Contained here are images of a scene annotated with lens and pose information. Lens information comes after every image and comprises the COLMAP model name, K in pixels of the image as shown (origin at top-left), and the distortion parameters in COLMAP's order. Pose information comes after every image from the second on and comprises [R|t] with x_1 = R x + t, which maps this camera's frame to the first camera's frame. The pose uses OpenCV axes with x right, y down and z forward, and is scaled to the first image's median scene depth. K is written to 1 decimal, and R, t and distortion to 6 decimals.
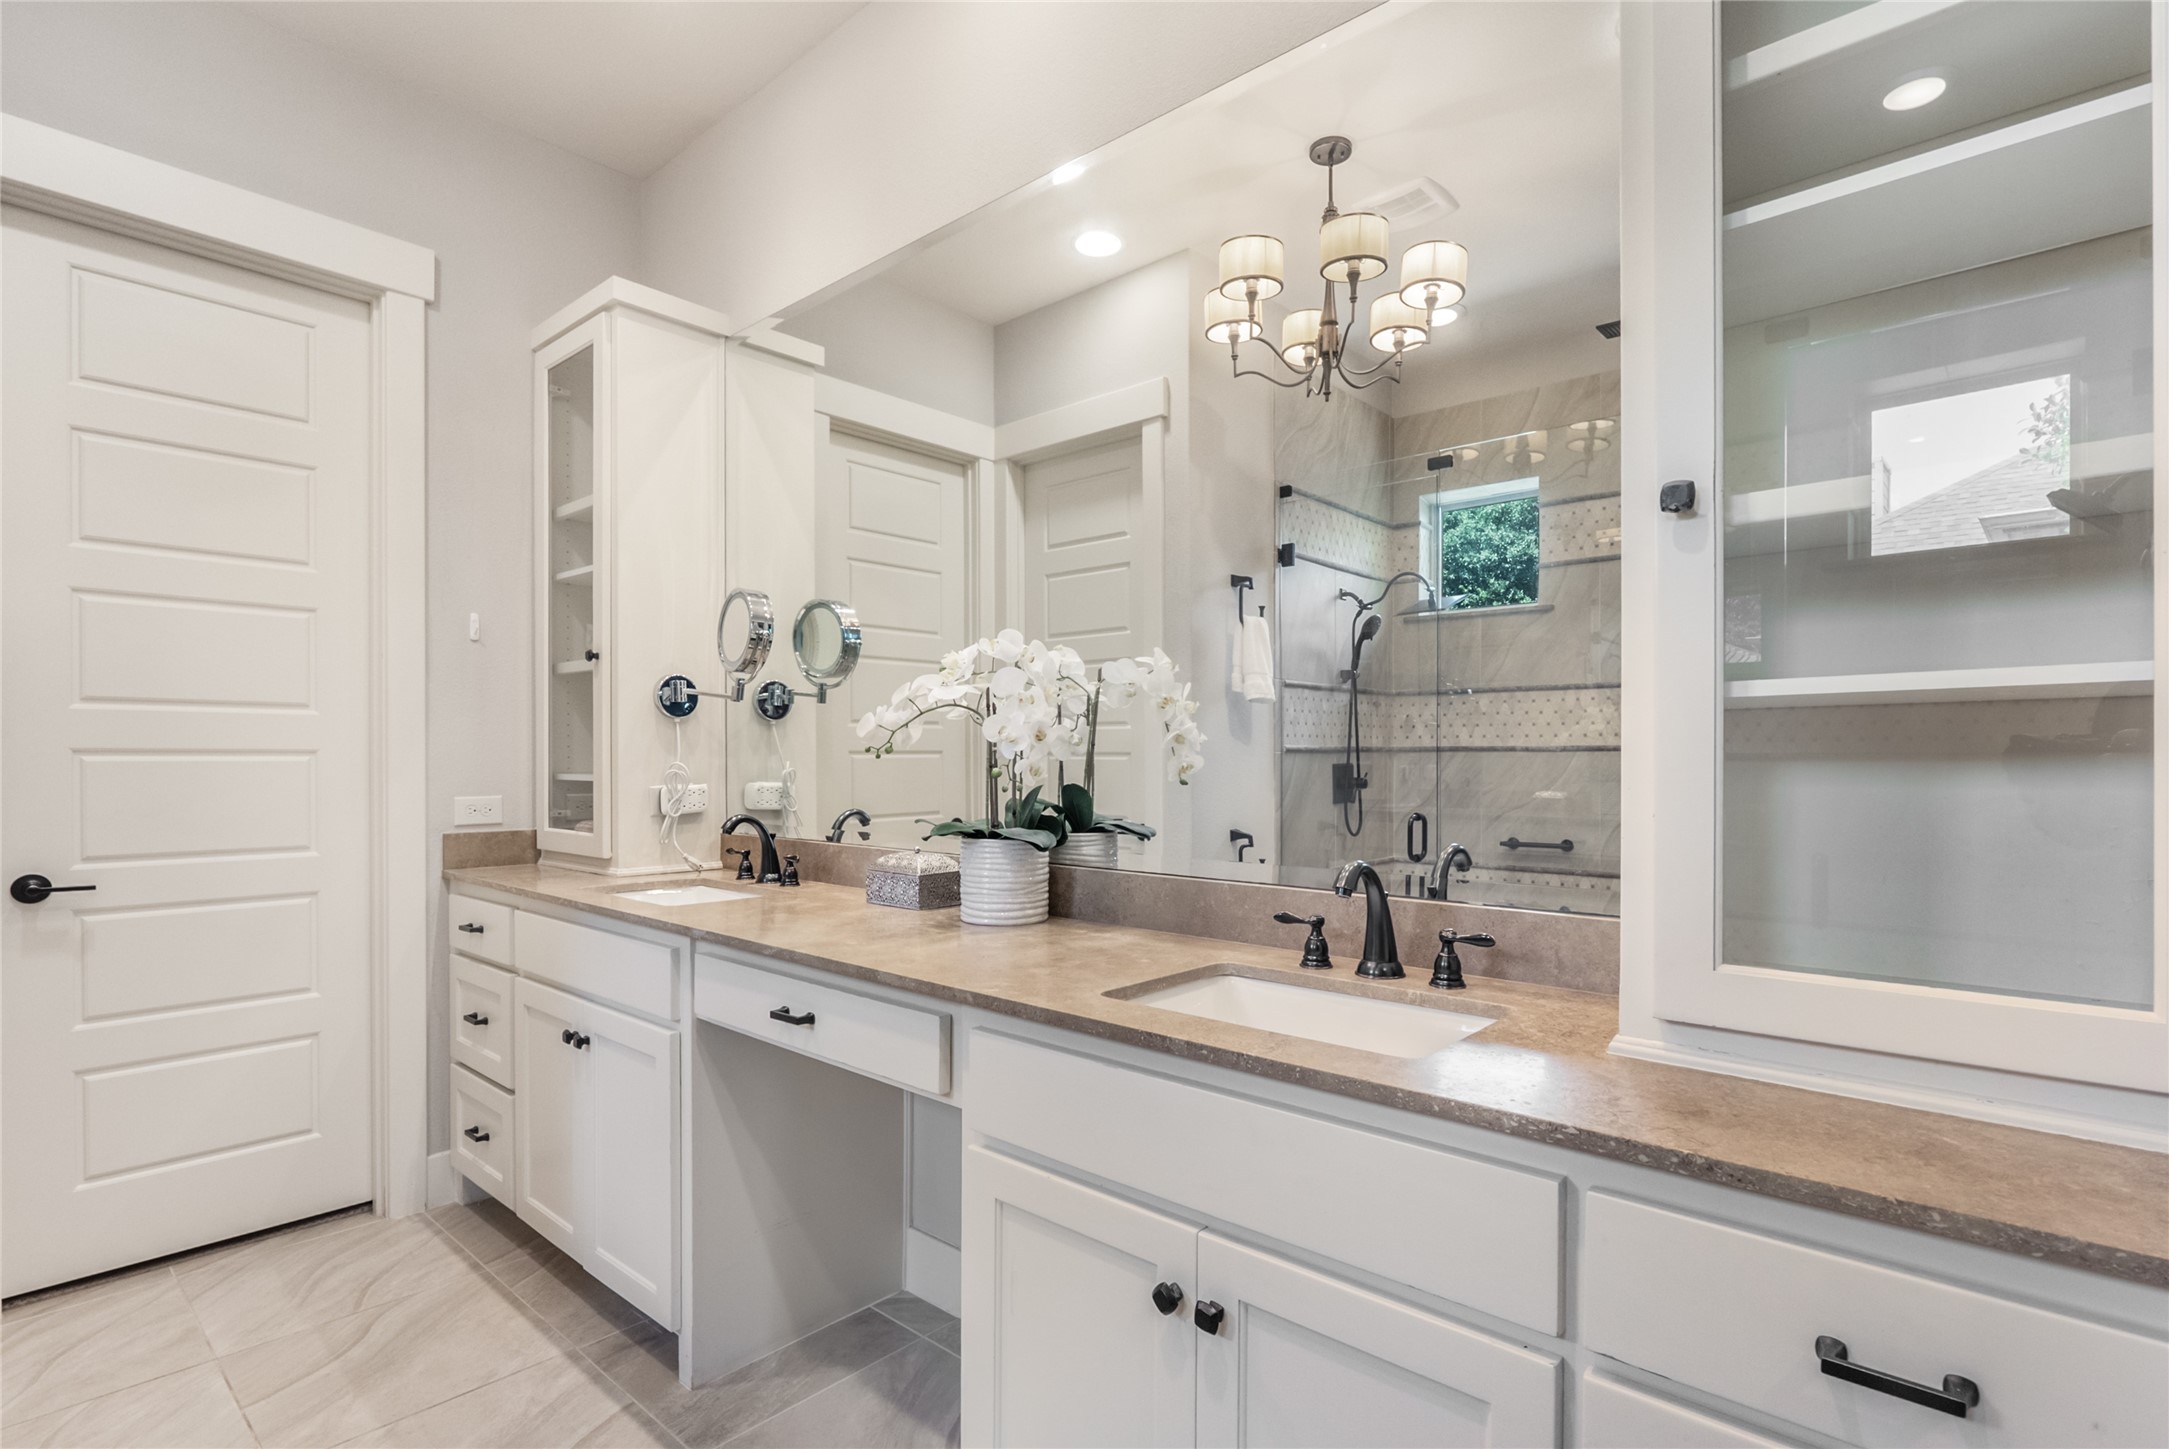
lens RADIAL K [[1026.8, 0, 1088.1], [0, 1026.8, 755.1], [0, 0, 1]] dist [-0.013396, 0.001305]
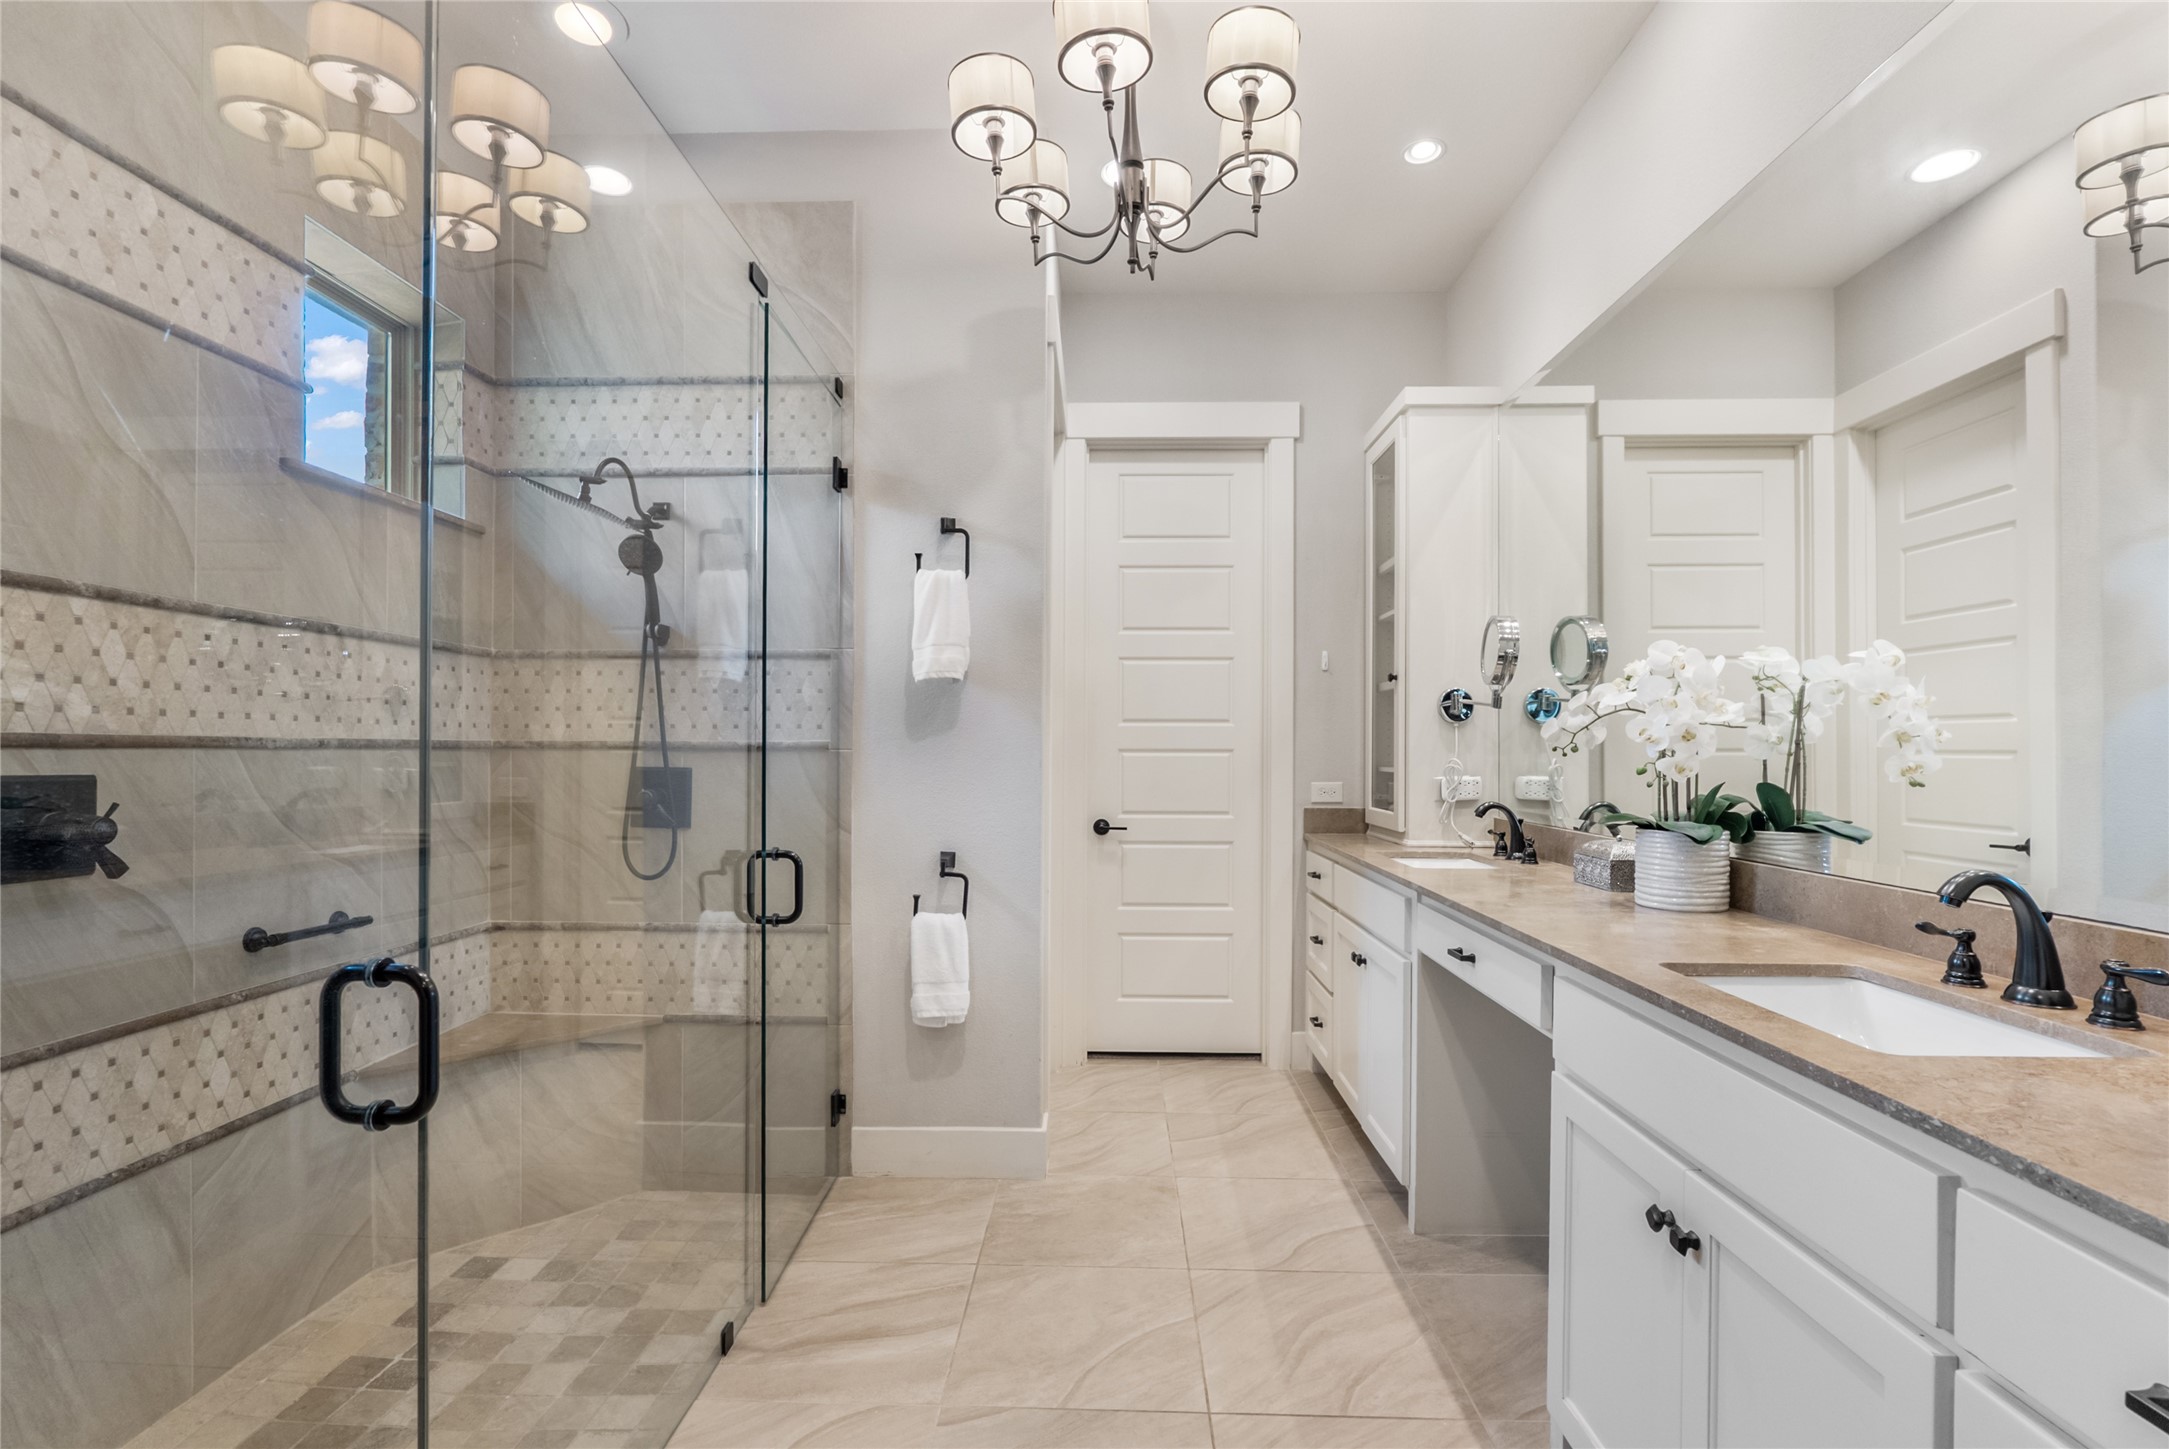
lens RADIAL K [[961.9, 0, 1092.2], [0, 961.9, 724.0], [0, 0, 1]] dist [-0.011024, 0.001022]
pose [[0.640091, -0.020921, -0.768014, 0.249903], [-0.000937, 0.999607, -0.028010, -0.002498], [0.768298, 0.018649, 0.639820, -0.102977]]
